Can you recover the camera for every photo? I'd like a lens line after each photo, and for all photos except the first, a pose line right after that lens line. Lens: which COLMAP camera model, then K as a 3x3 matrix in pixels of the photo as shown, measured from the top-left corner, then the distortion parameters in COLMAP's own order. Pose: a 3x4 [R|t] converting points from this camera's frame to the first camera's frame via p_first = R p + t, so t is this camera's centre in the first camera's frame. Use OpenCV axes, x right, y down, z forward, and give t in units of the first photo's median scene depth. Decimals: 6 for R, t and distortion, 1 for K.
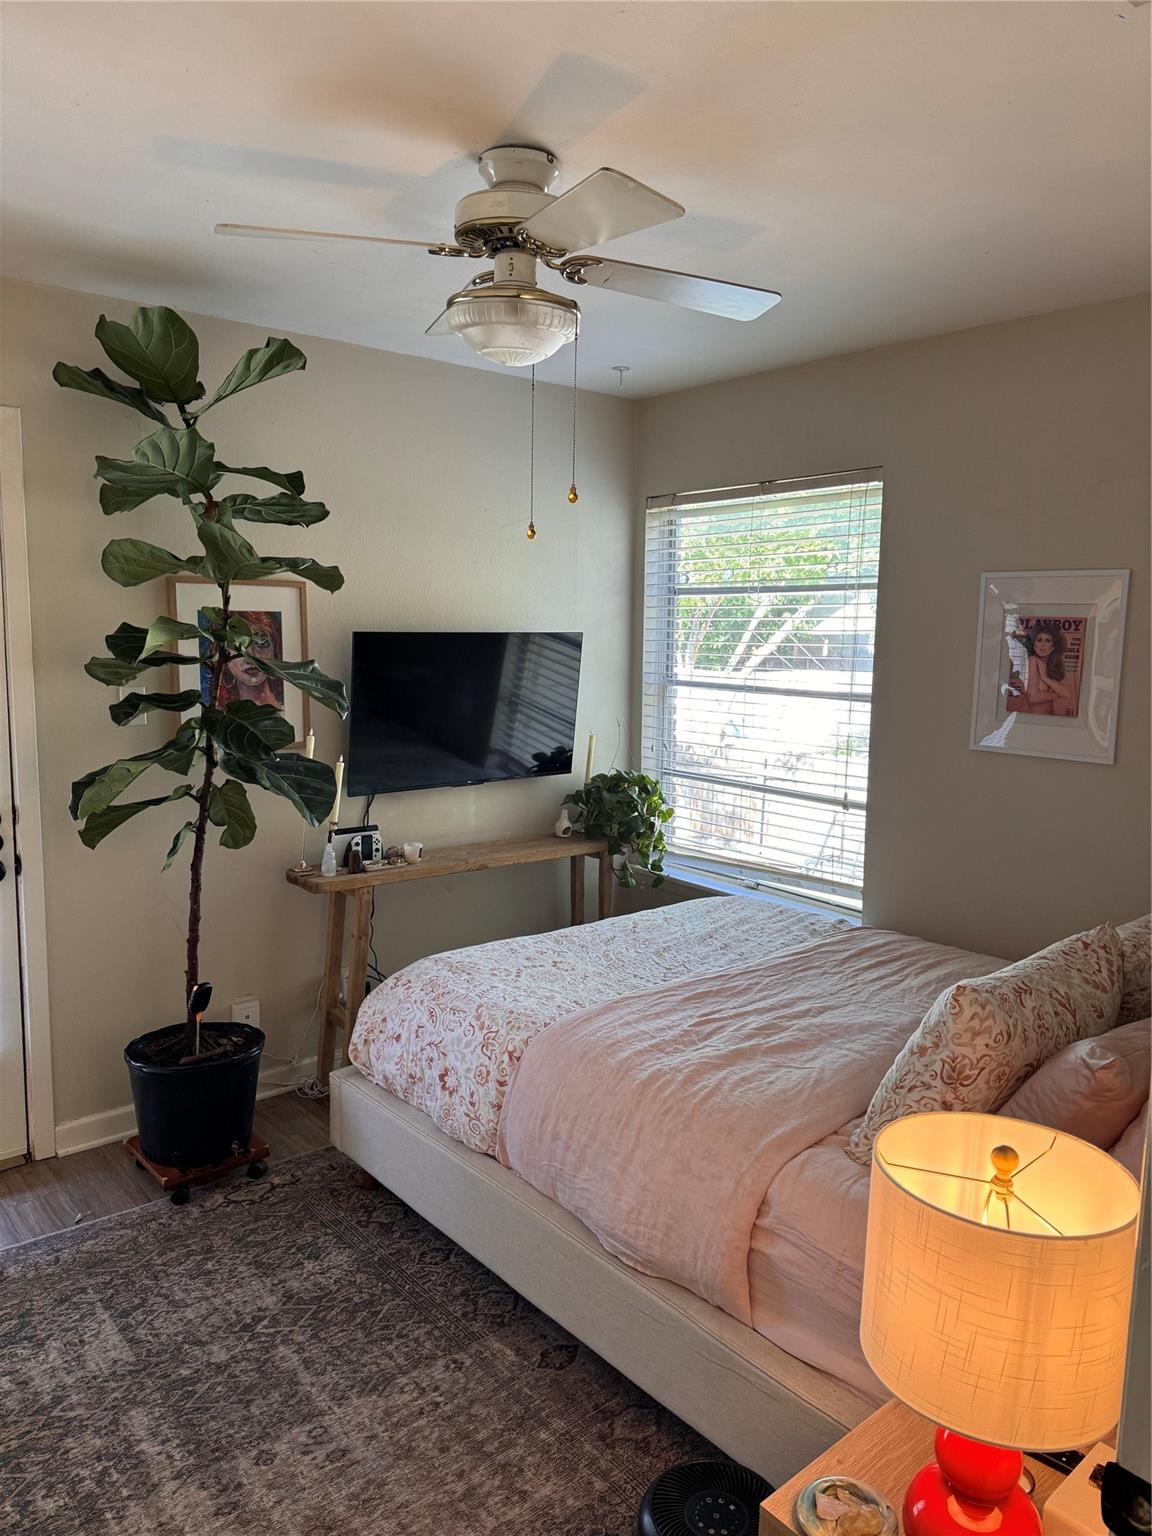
lens RADIAL K [[1086.8, 0, 576.0], [0, 1086.8, 768.0], [0, 0, 1]] dist [0.104176, -0.143903]
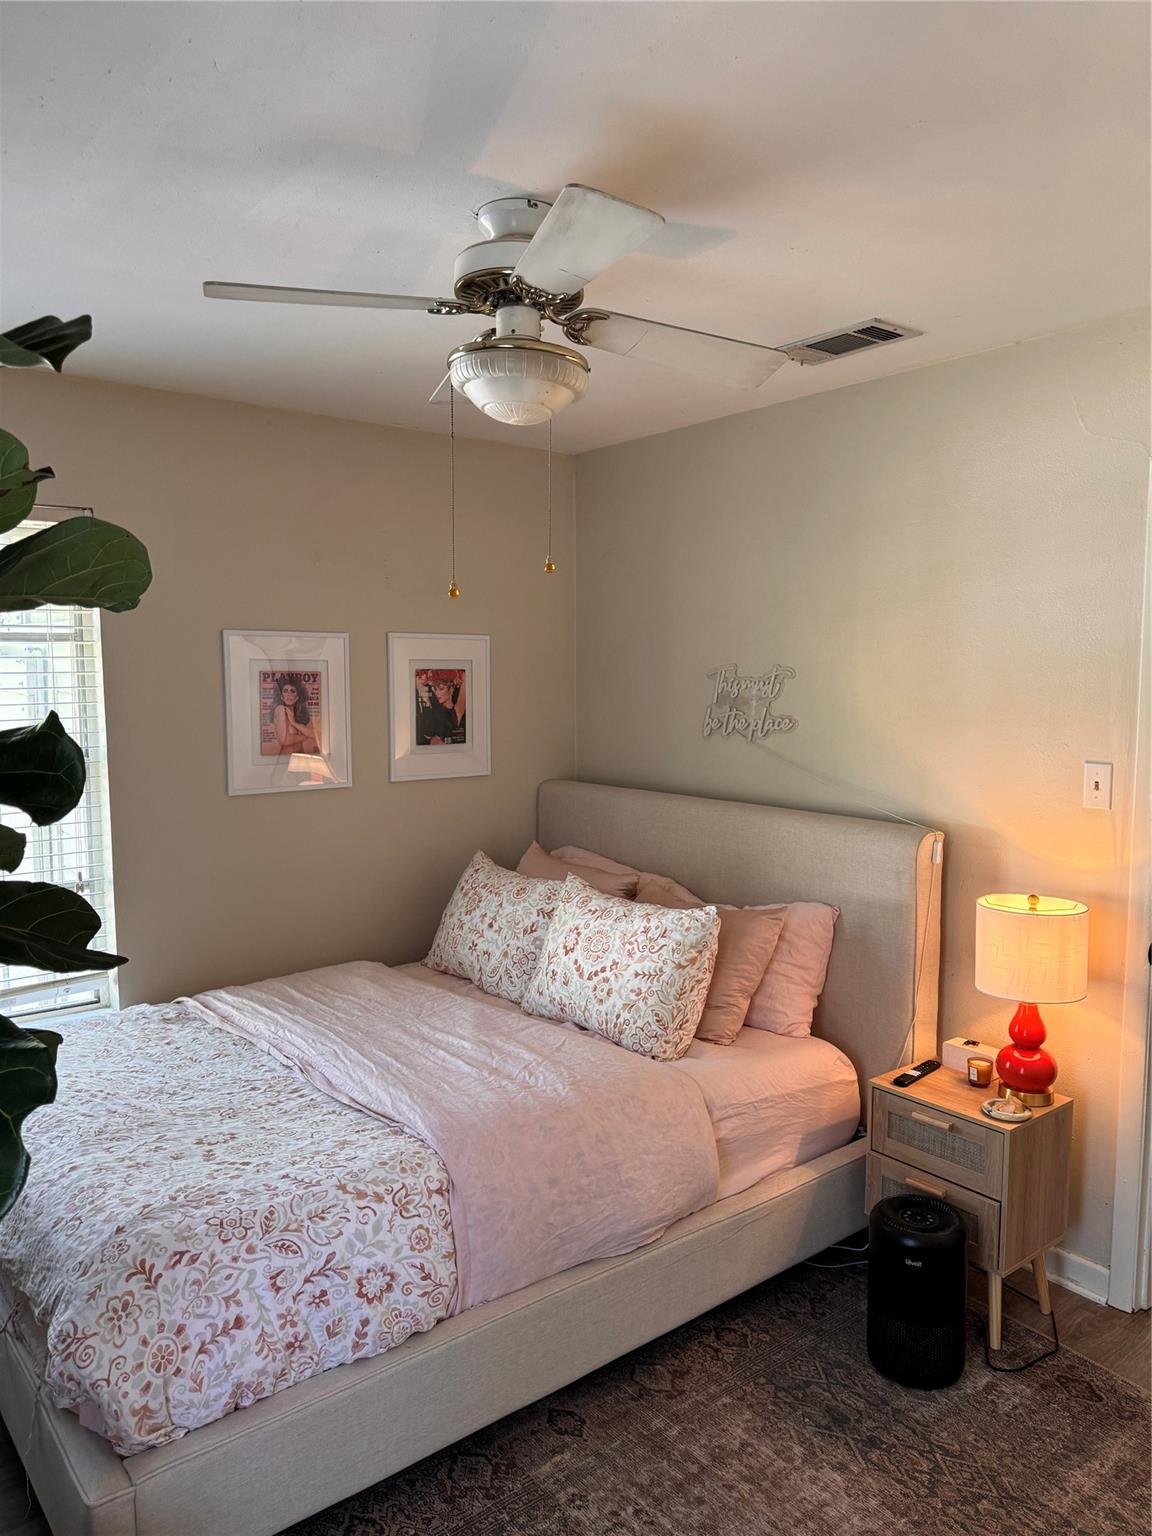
lens RADIAL K [[1093.2, 0, 576.0], [0, 1093.2, 768.0], [0, 0, 1]] dist [0.009070, -0.007076]
pose [[0.030962, -0.109174, 0.993540, -0.823991], [0.140106, 0.984677, 0.103834, -0.131123], [-0.989652, 0.135986, 0.045784, 0.766674]]
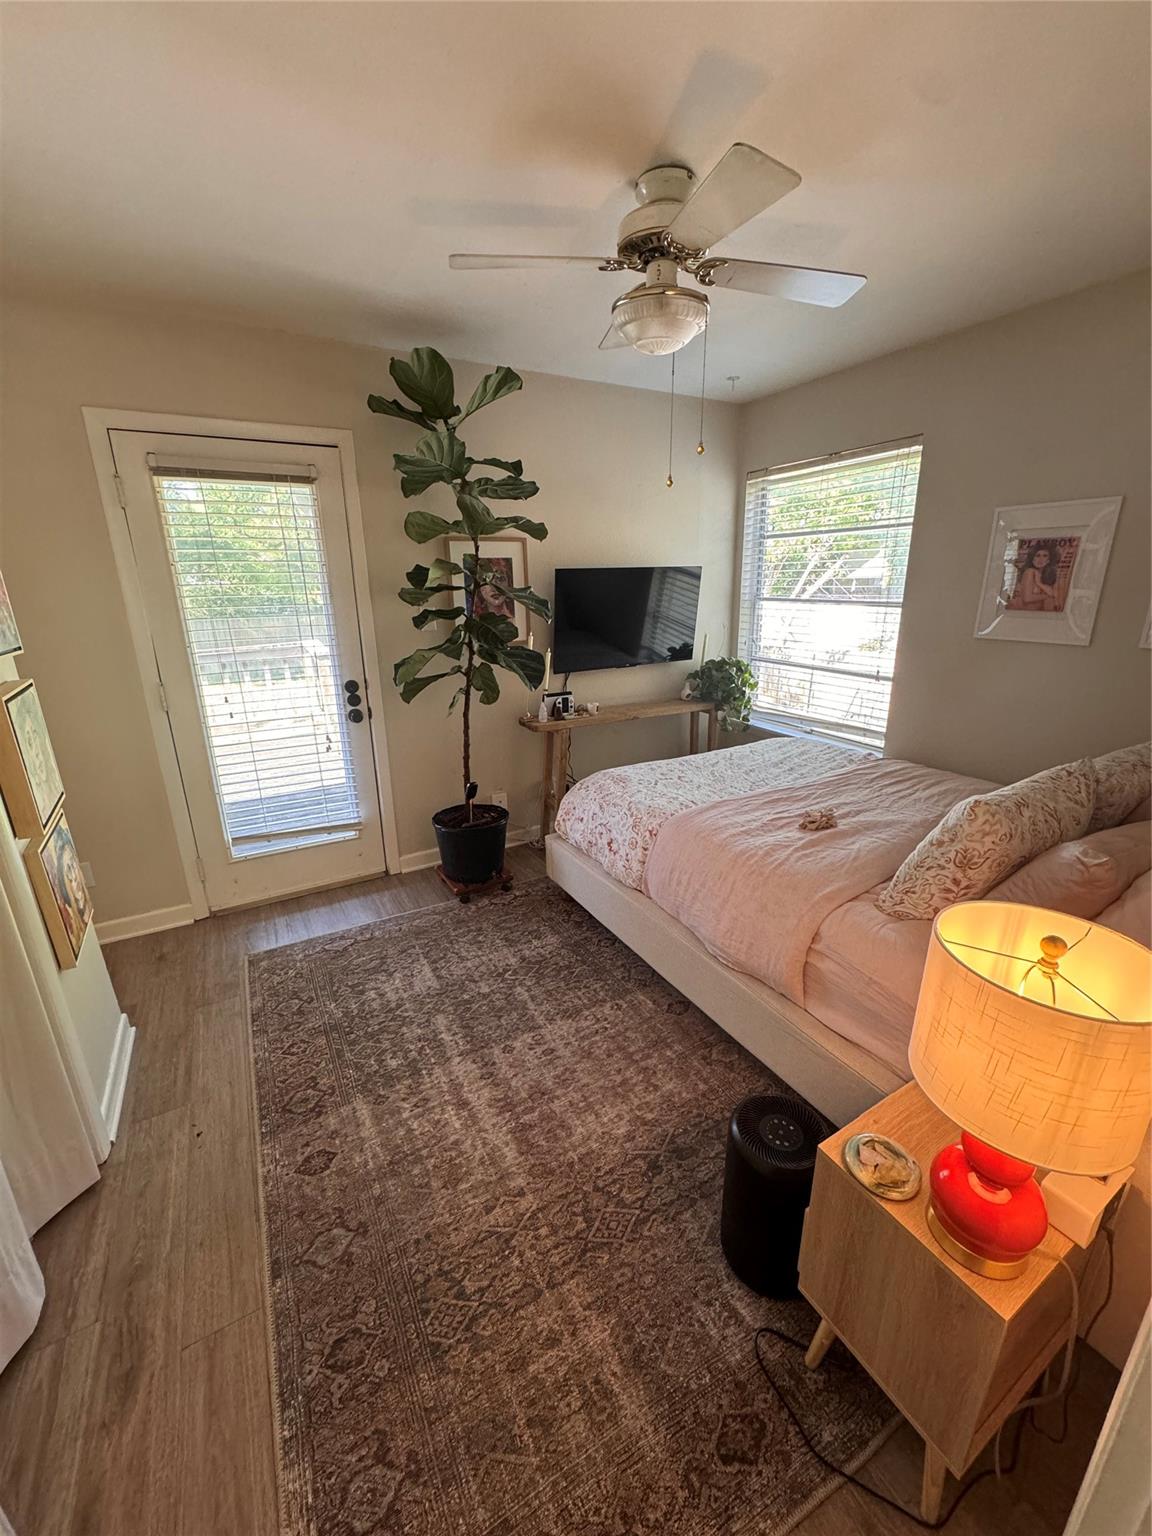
lens RADIAL K [[606.3, 0, 576.0], [0, 606.3, 768.0], [0, 0, 1]] dist [-0.000686, -0.000008]
pose [[0.982497, 0.022264, -0.184943, -0.005626], [0.008819, 0.986159, 0.165568, 0.018975], [0.186070, -0.164301, 0.968702, 0.125267]]
